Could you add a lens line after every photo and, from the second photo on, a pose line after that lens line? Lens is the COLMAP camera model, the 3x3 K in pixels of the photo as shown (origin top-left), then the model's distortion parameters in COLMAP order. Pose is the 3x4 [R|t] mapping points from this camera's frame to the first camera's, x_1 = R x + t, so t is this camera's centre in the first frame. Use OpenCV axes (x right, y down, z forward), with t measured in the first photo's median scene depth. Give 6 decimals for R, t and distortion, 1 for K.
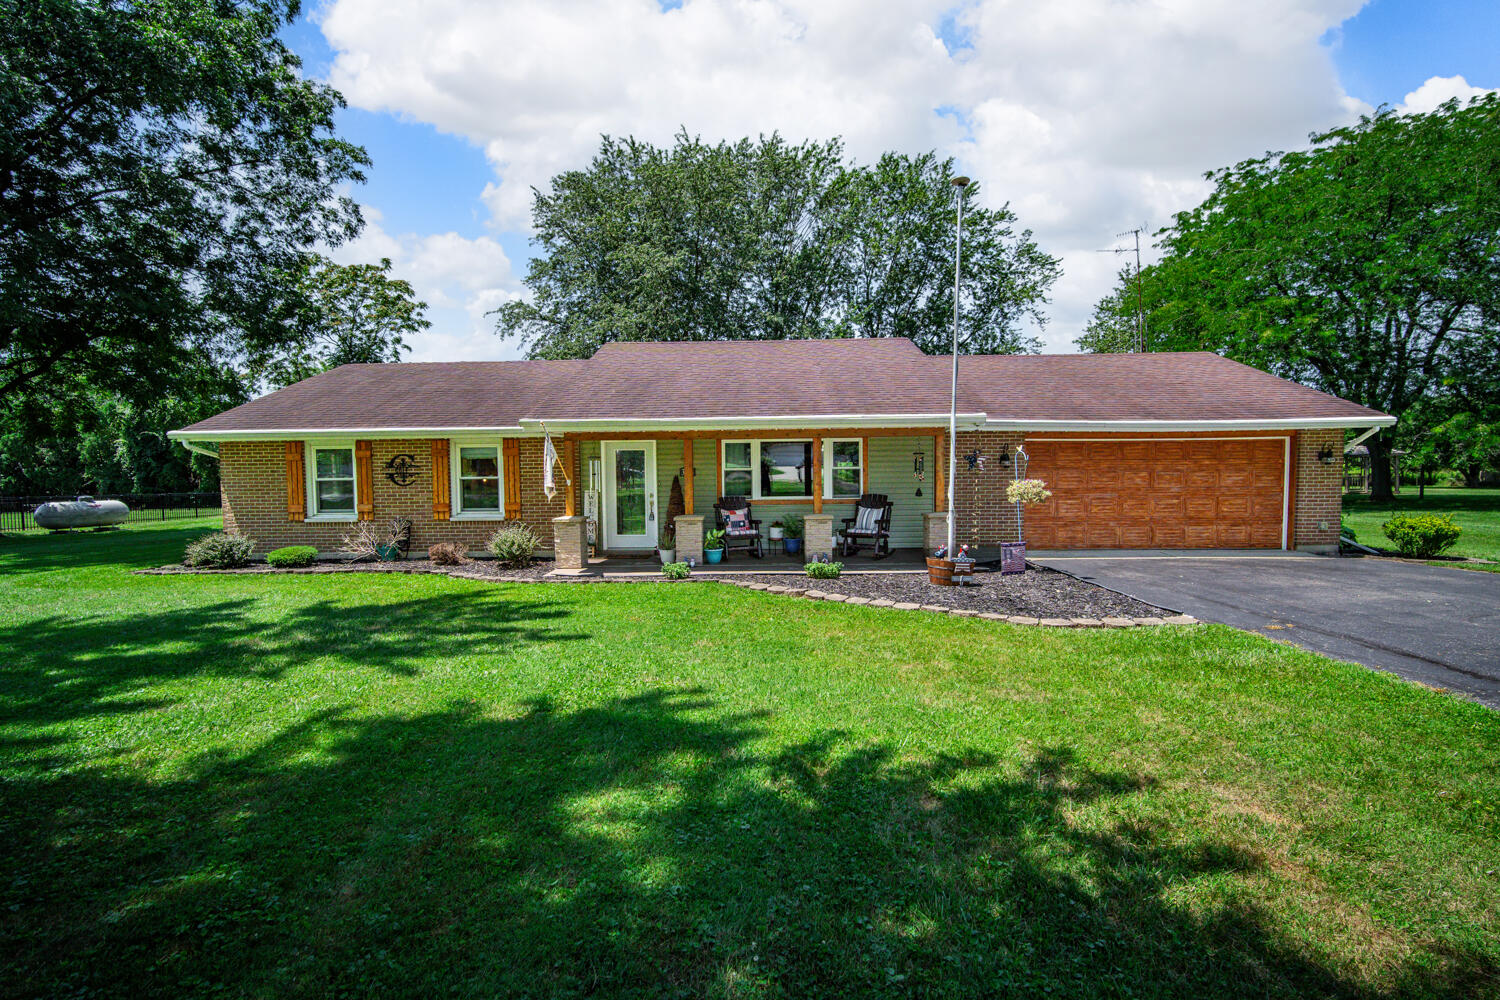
lens RADIAL K [[680.5, 0, 764.1], [0, 680.5, 506.2], [0, 0, 1]] dist [-0.001845, 0.000755]
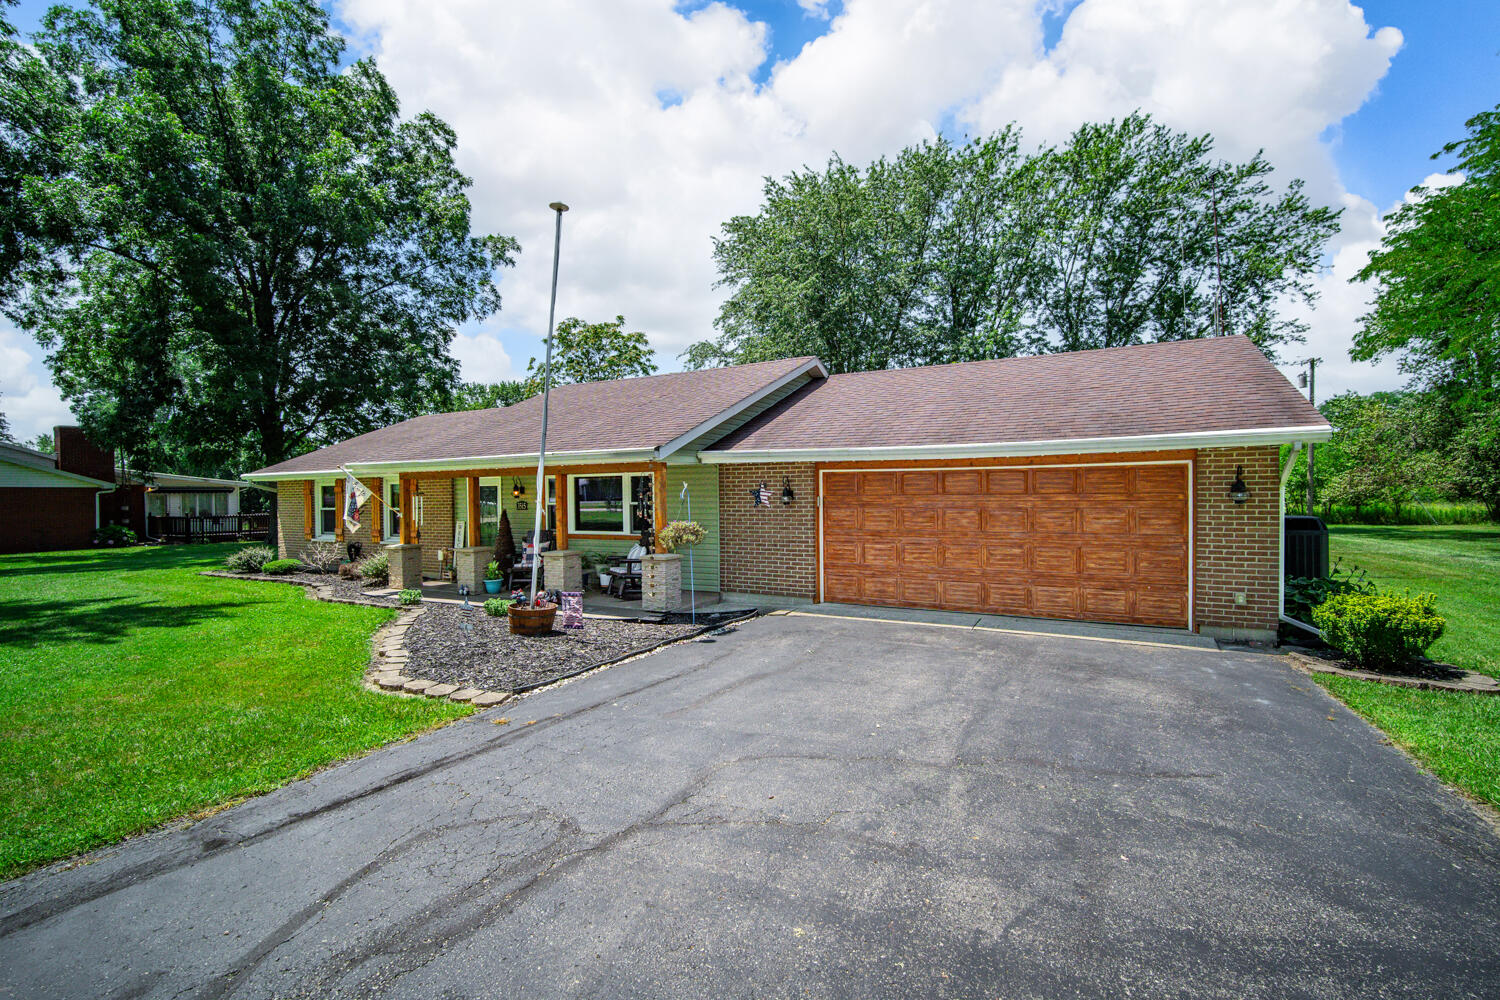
lens RADIAL K [[693.0, 0, 756.3], [0, 693.0, 494.8], [0, 0, 1]] dist [-0.001518, 0.001443]
pose [[0.886747, 0.001716, -0.462252, 0.700505], [-0.024760, 0.998734, -0.043790, -0.028208], [0.461592, 0.050276, 0.885667, 0.202139]]
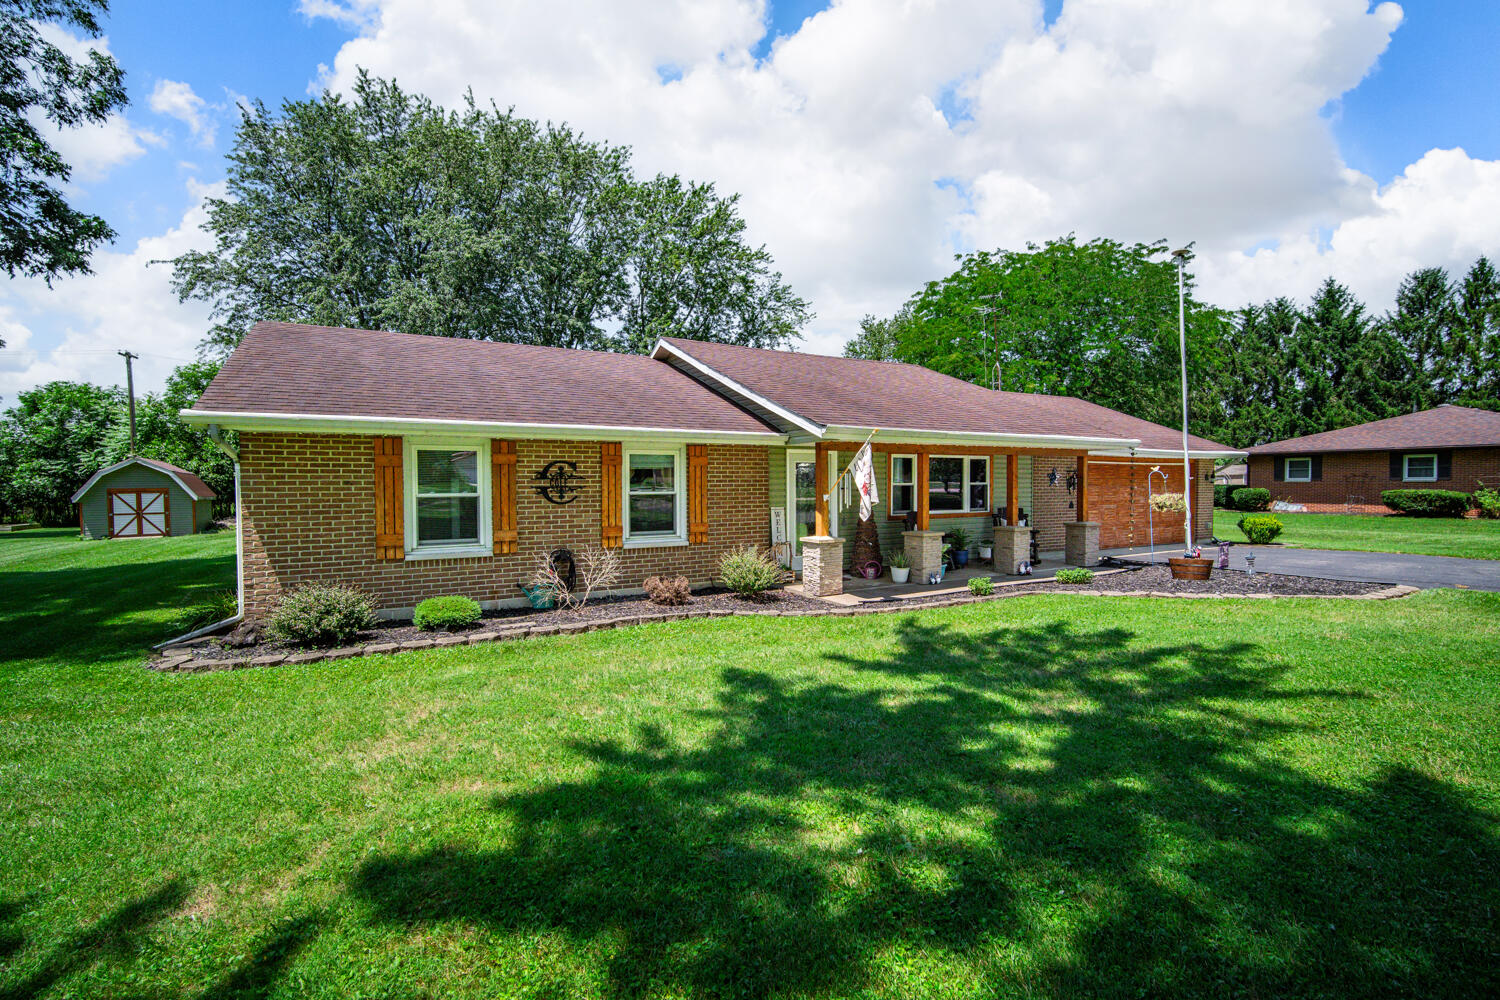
lens RADIAL K [[680.5, 0, 764.1], [0, 680.5, 506.2], [0, 0, 1]] dist [-0.001845, 0.000755]
pose [[0.854450, -0.010739, 0.519422, -0.708796], [0.025591, 0.999443, -0.021434, -0.005659], [-0.518902, 0.031607, 0.854249, 0.251492]]
